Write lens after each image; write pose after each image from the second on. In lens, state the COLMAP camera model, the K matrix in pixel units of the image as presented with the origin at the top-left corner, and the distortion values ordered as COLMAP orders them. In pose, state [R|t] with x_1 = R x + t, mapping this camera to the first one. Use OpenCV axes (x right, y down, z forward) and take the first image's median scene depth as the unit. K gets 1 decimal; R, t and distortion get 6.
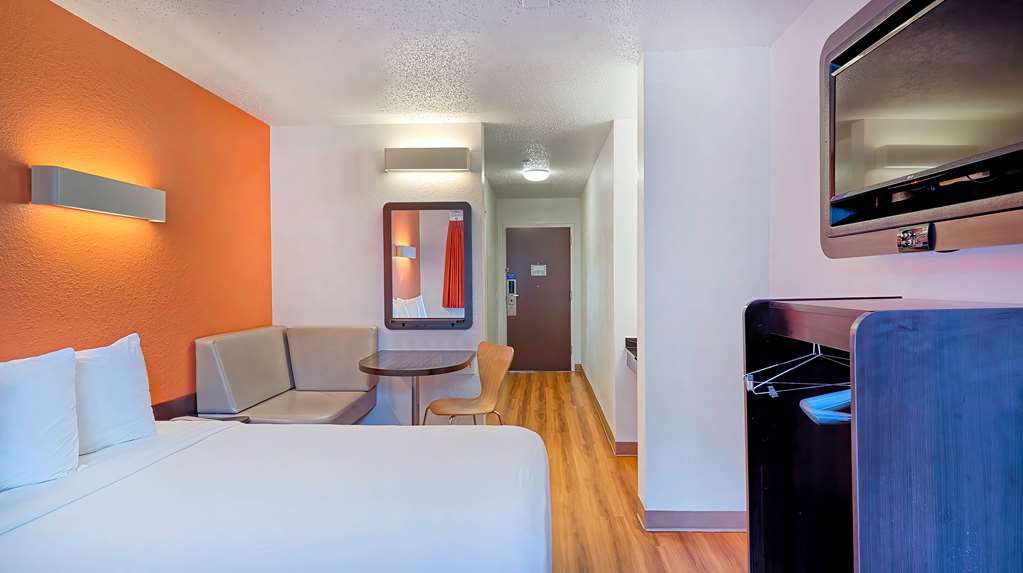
lens RADIAL K [[512.0, 0, 511.5], [0, 512.0, 286.5], [0, 0, 1]] dist [-0.002499, -0.000376]
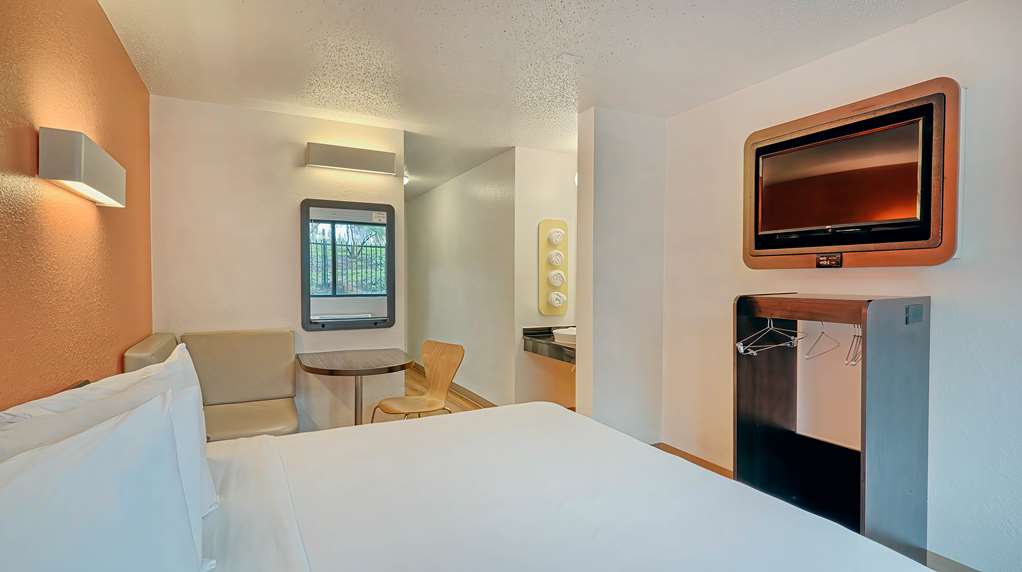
lens RADIAL K [[495.9, 0, 511.0], [0, 495.9, 286.0], [0, 0, 1]] dist [0.000007, 0.000167]
pose [[0.867196, -0.000468, 0.497967, -0.412834], [-0.000287, 0.999999, 0.001440, -0.002403], [-0.497968, -0.001392, 0.867195, 0.009079]]
